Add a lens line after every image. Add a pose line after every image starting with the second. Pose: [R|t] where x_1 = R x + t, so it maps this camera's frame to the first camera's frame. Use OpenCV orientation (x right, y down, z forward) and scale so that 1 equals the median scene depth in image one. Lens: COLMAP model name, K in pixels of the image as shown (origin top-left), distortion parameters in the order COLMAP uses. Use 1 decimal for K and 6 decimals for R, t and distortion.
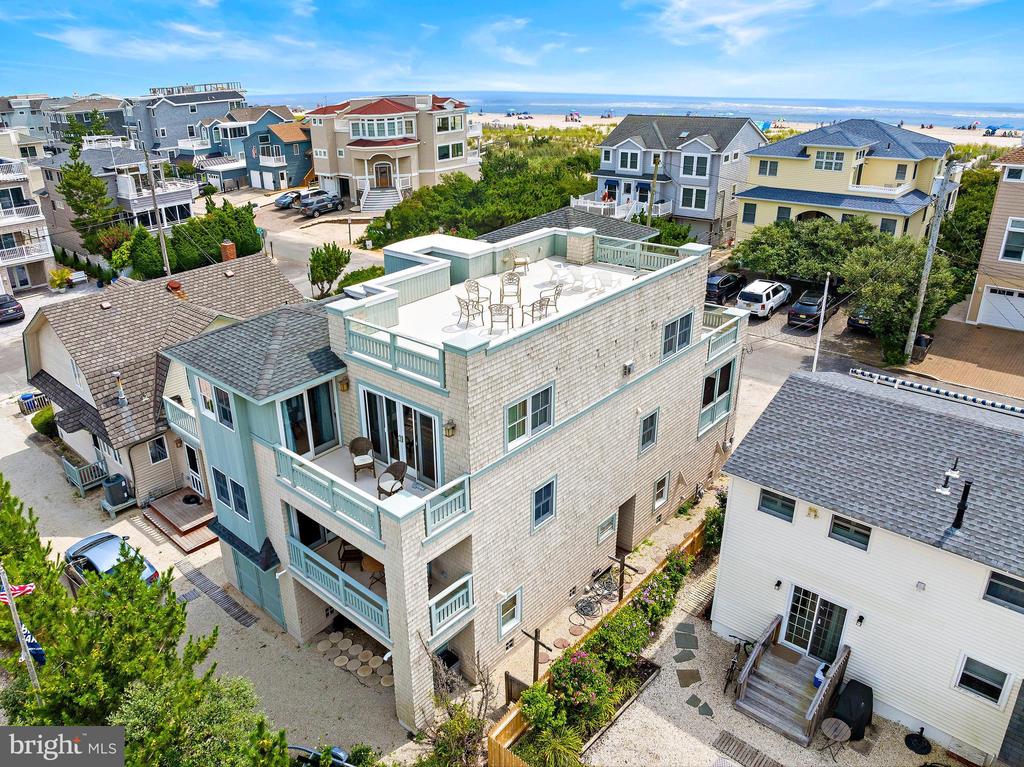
lens RADIAL K [[753.6, 0, 488.5], [0, 753.6, 382.7], [0, 0, 1]] dist [-0.034845, -0.009864]
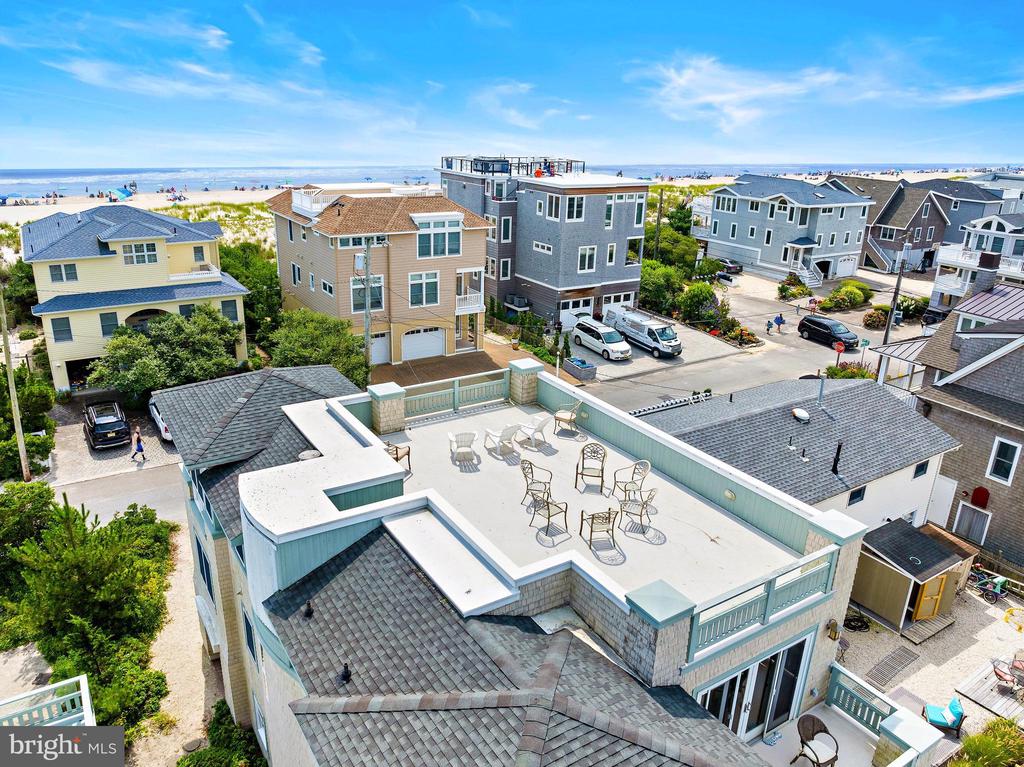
lens RADIAL K [[724.9, 0, 500.9], [0, 724.9, 387.5], [0, 0, 1]] dist [-0.030936, -0.003431]
pose [[0.240631, -0.299366, 0.923297, -0.261409], [0.348033, 0.914605, 0.205843, -0.157024], [-0.906074, 0.271806, 0.324271, 0.323364]]
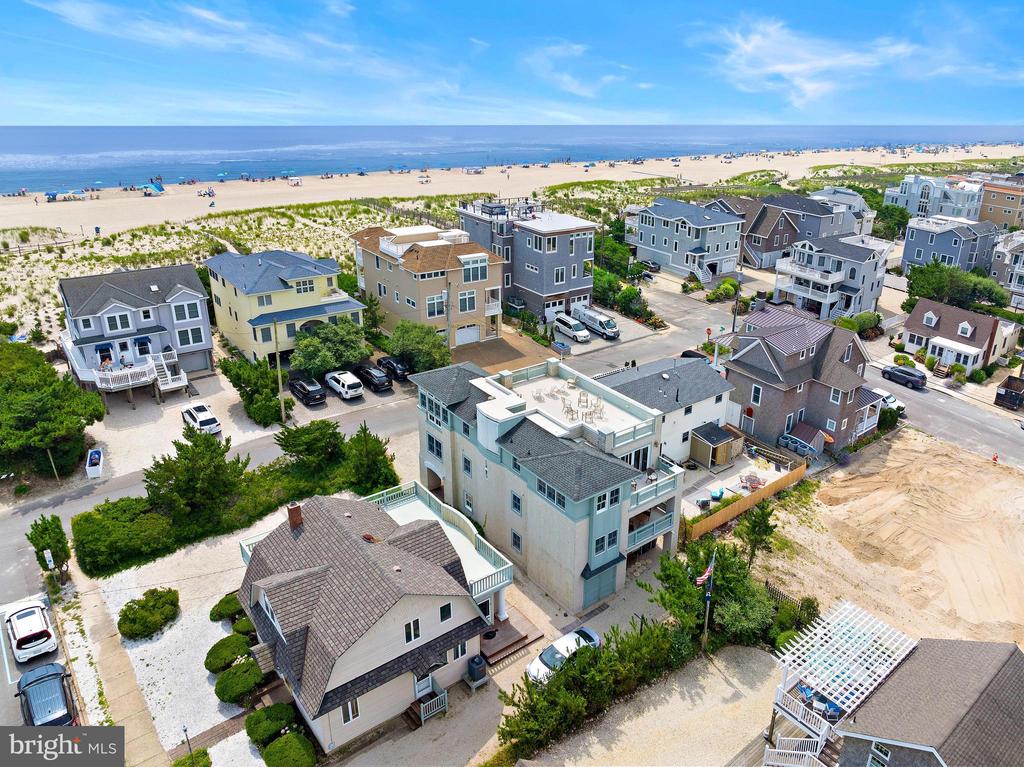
lens RADIAL K [[670.9, 0, 527.0], [0, 670.9, 482.2], [0, 0, 1]] dist [-0.009751, -0.002125]
pose [[0.120827, -0.491827, 0.862268, -0.764474], [0.340166, 0.836554, 0.429494, -0.353377], [-0.932571, 0.241420, 0.268381, 0.276301]]
